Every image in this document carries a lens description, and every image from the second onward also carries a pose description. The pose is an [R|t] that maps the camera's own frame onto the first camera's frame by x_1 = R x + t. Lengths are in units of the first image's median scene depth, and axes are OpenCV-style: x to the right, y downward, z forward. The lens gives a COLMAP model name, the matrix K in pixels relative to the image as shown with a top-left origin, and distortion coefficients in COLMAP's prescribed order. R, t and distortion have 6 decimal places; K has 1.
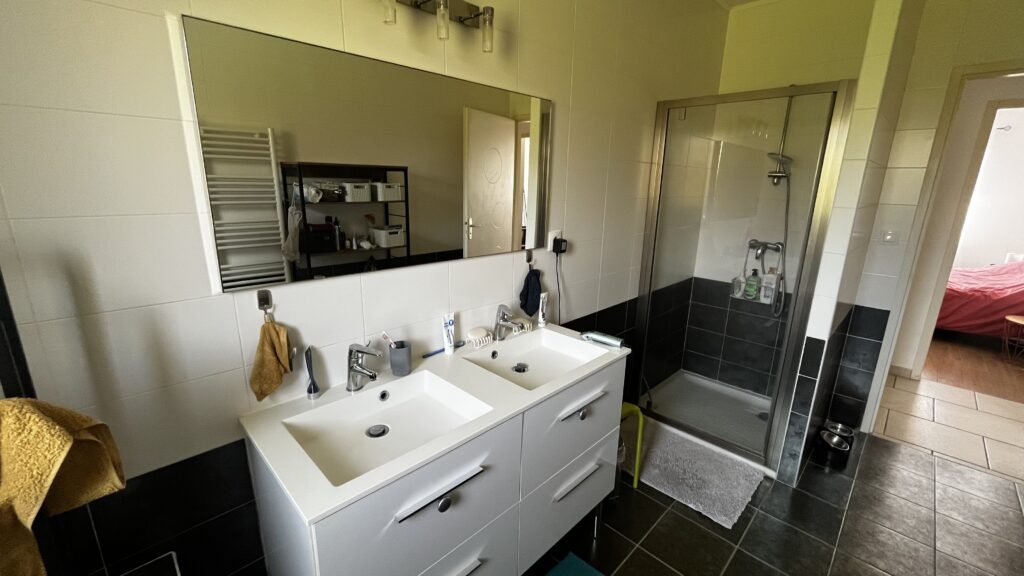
lens RADIAL K [[417.9, 0, 511.2], [0, 417.9, 289.3], [0, 0, 1]] dist [0.000567, 0.000454]
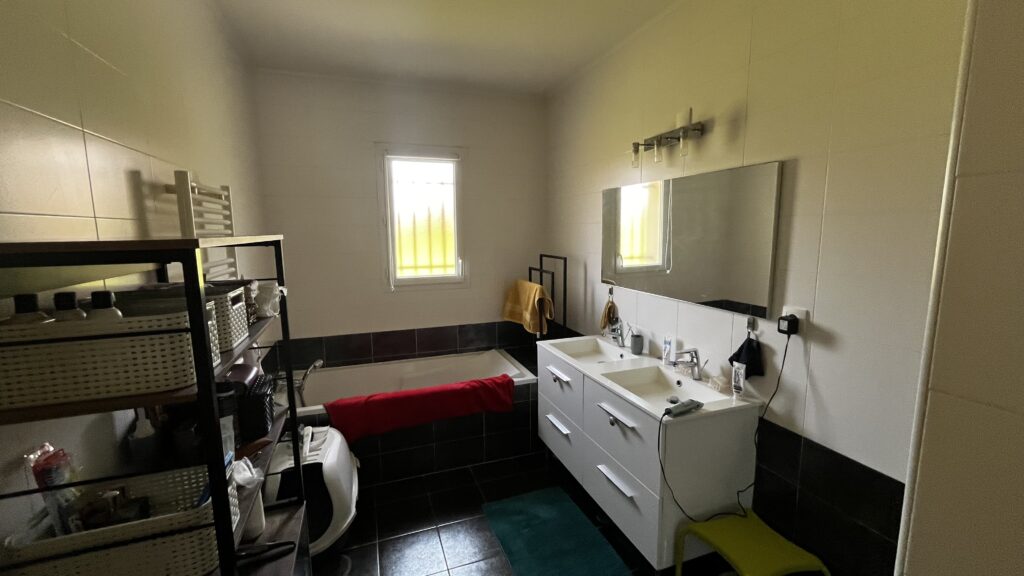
lens RADIAL K [[417.9, 0, 510.9], [0, 417.9, 287.5], [0, 0, 1]] dist [0.000567, 0.000454]
pose [[-0.417416, 0.120484, -0.900693, 1.365964], [-0.214388, 0.950135, 0.226454, -0.310695], [0.883064, 0.287623, -0.370772, 1.025975]]
